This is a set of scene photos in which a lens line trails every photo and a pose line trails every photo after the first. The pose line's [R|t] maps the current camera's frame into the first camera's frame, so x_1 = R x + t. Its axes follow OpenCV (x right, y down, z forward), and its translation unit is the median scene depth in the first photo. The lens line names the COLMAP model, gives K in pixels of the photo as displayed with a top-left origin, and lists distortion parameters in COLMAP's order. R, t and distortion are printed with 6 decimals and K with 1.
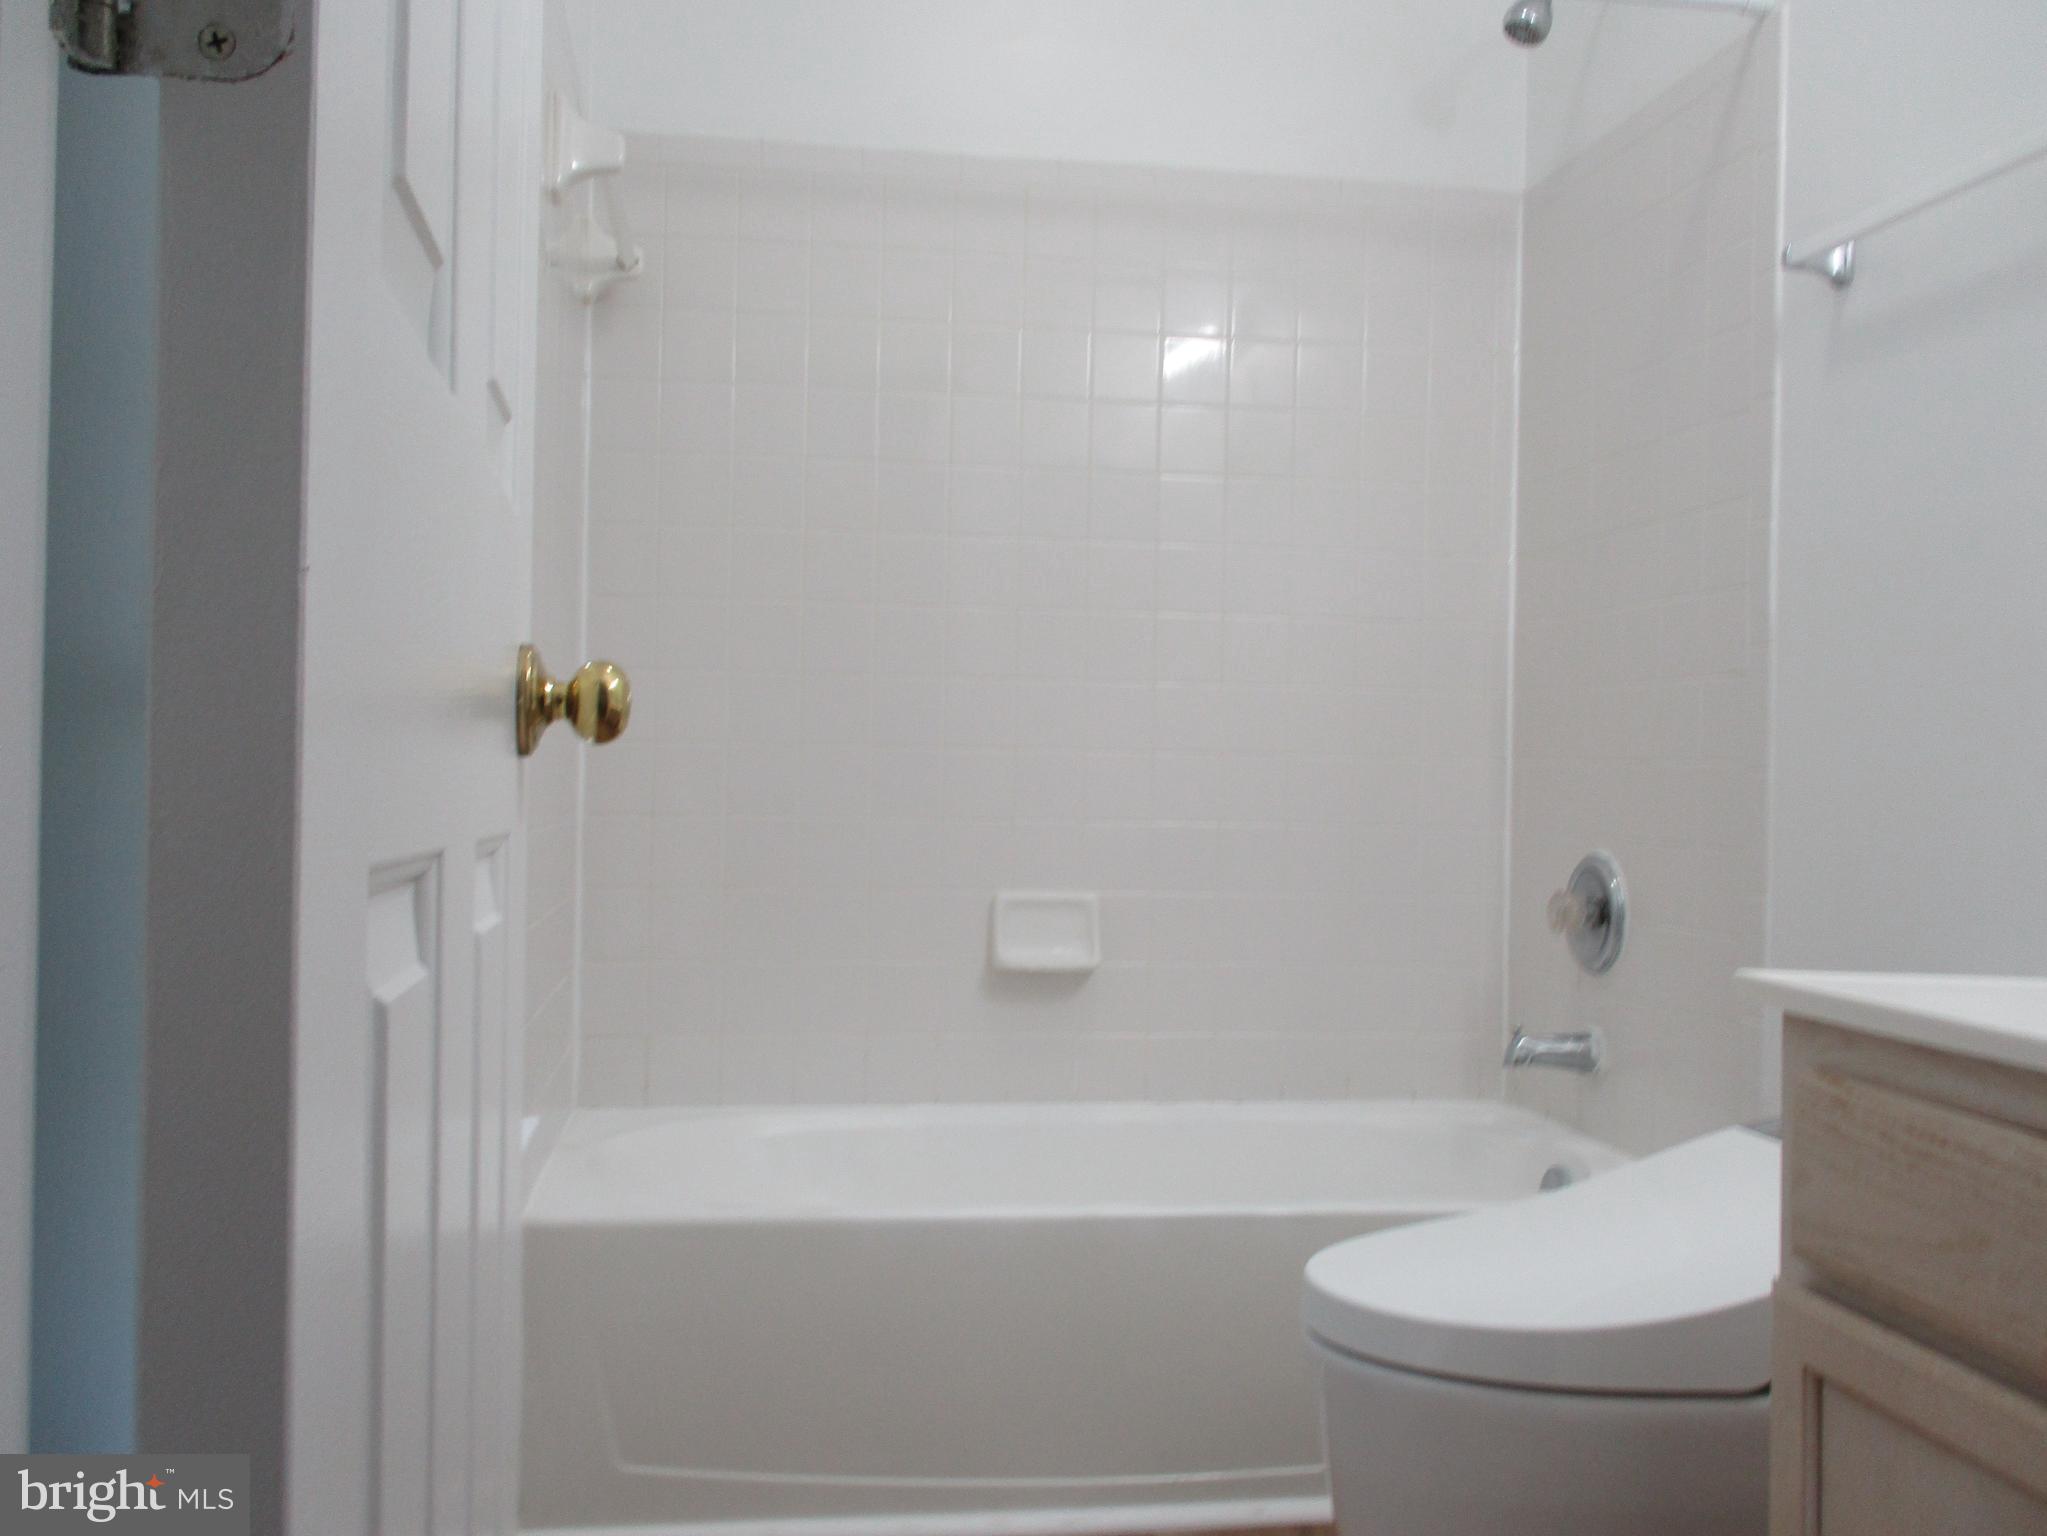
lens RADIAL K [[1904.1, 0, 1035.4], [0, 1904.1, 769.5], [0, 0, 1]] dist [0.002826, 0.013099]
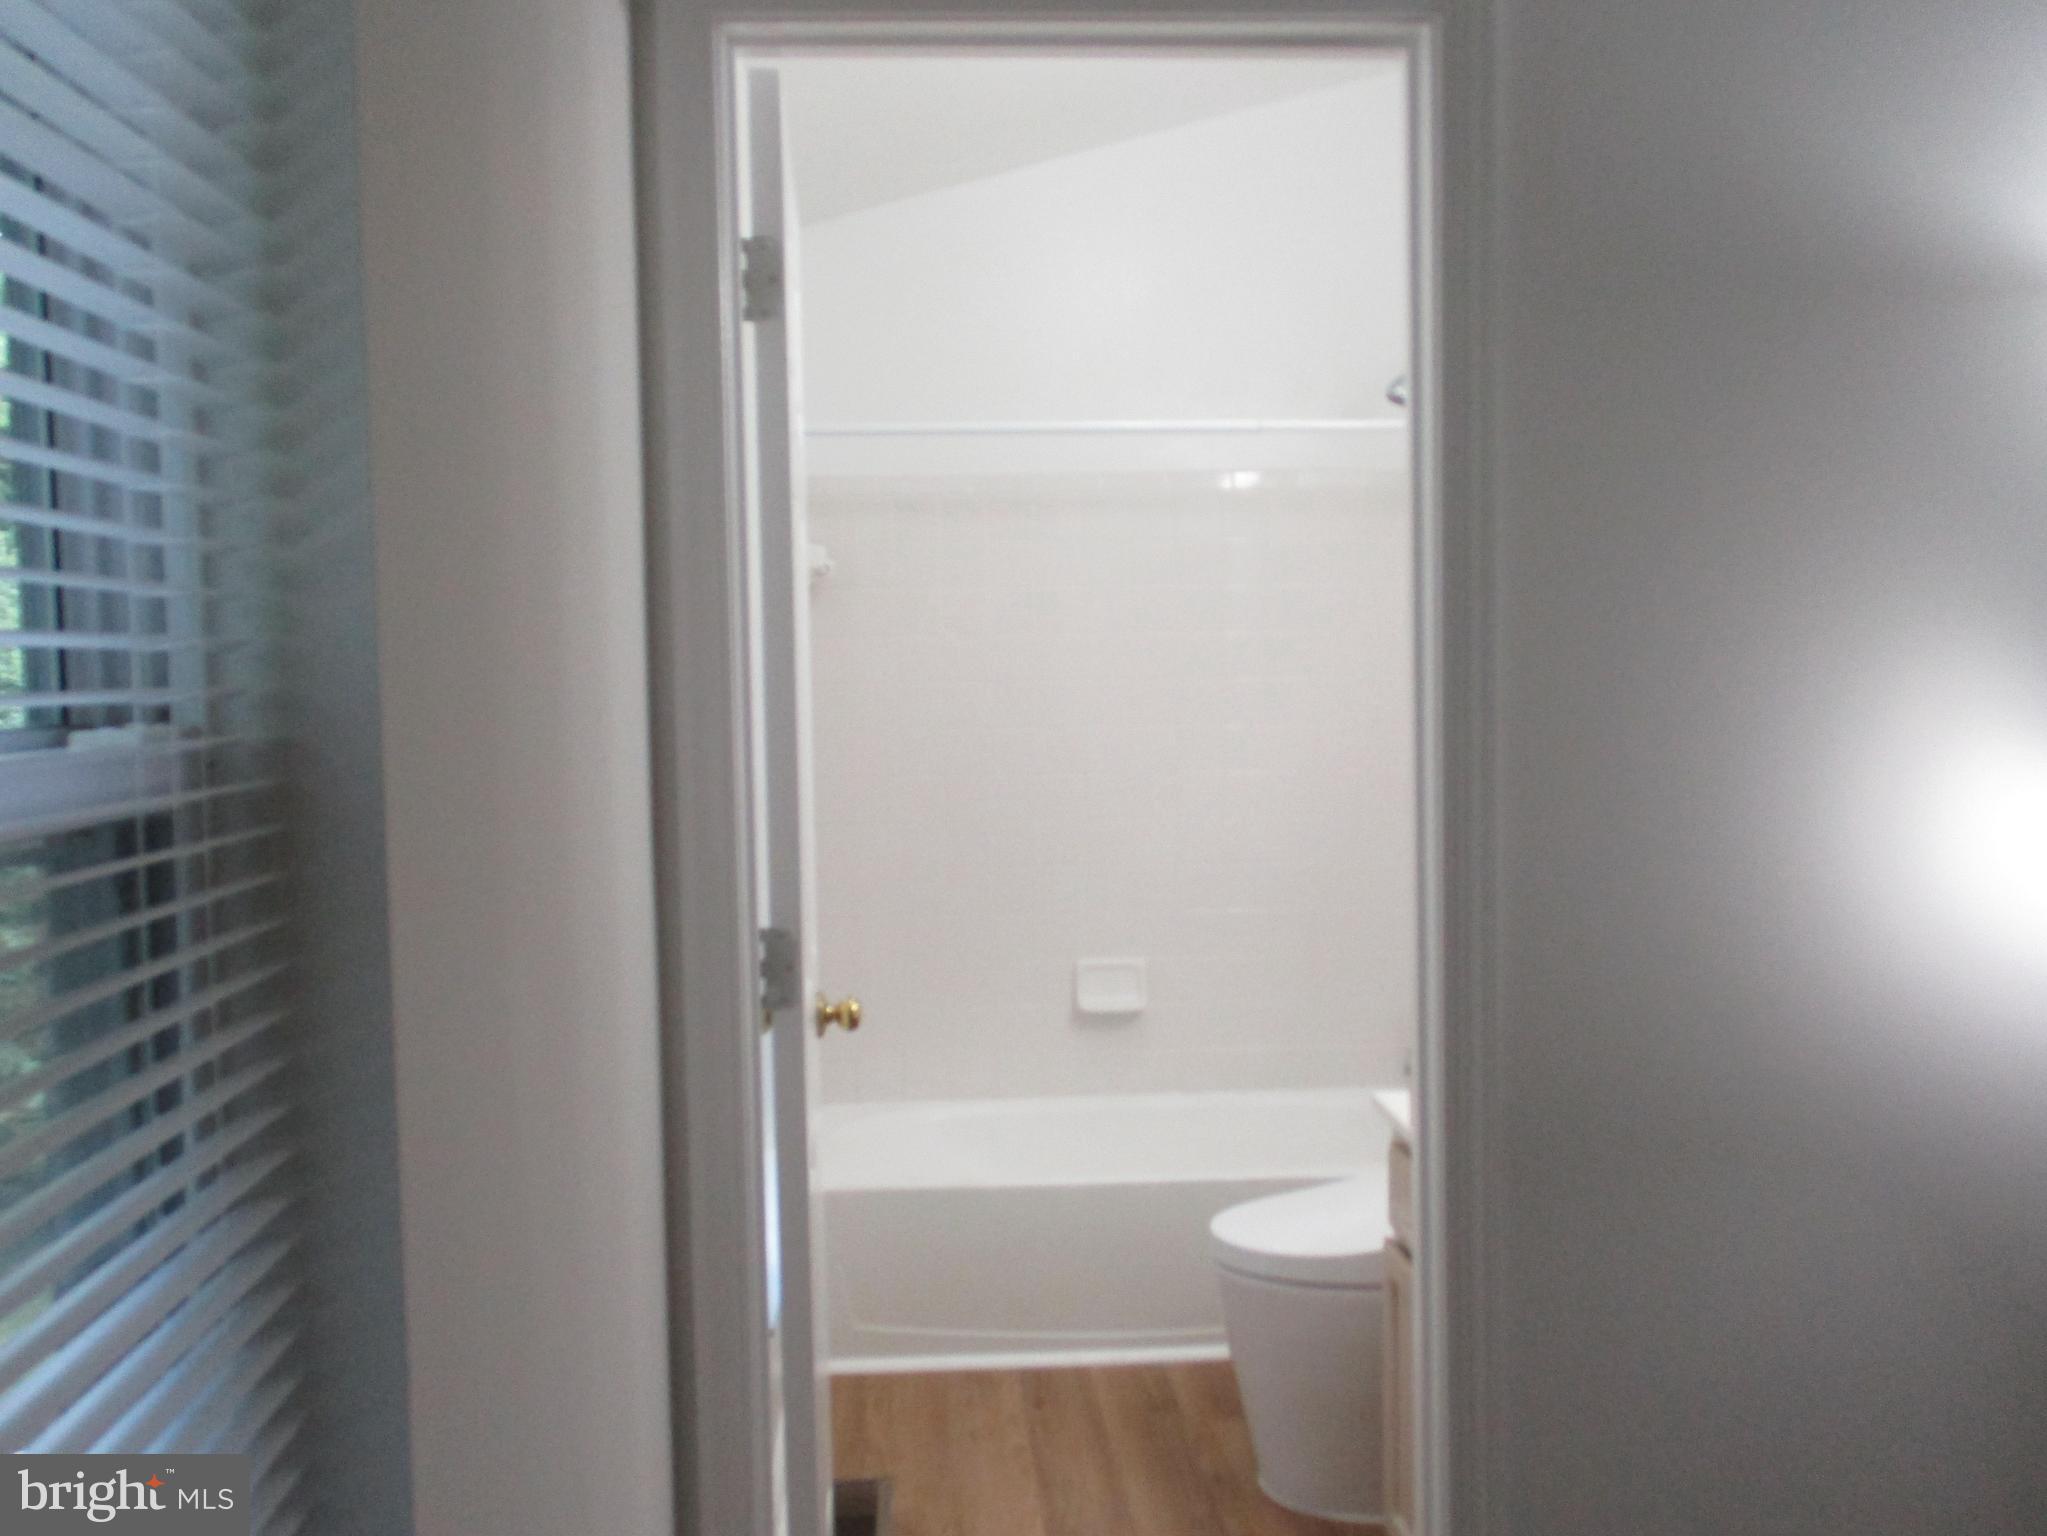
lens RADIAL K [[1904.1, 0, 1035.4], [0, 1904.1, 769.5], [0, 0, 1]] dist [0.002826, 0.013099]
pose [[0.995493, -0.024359, -0.091652, 0.118152], [0.029893, 0.997781, 0.059502, -0.238931], [0.090000, -0.061973, 0.994012, -0.681991]]
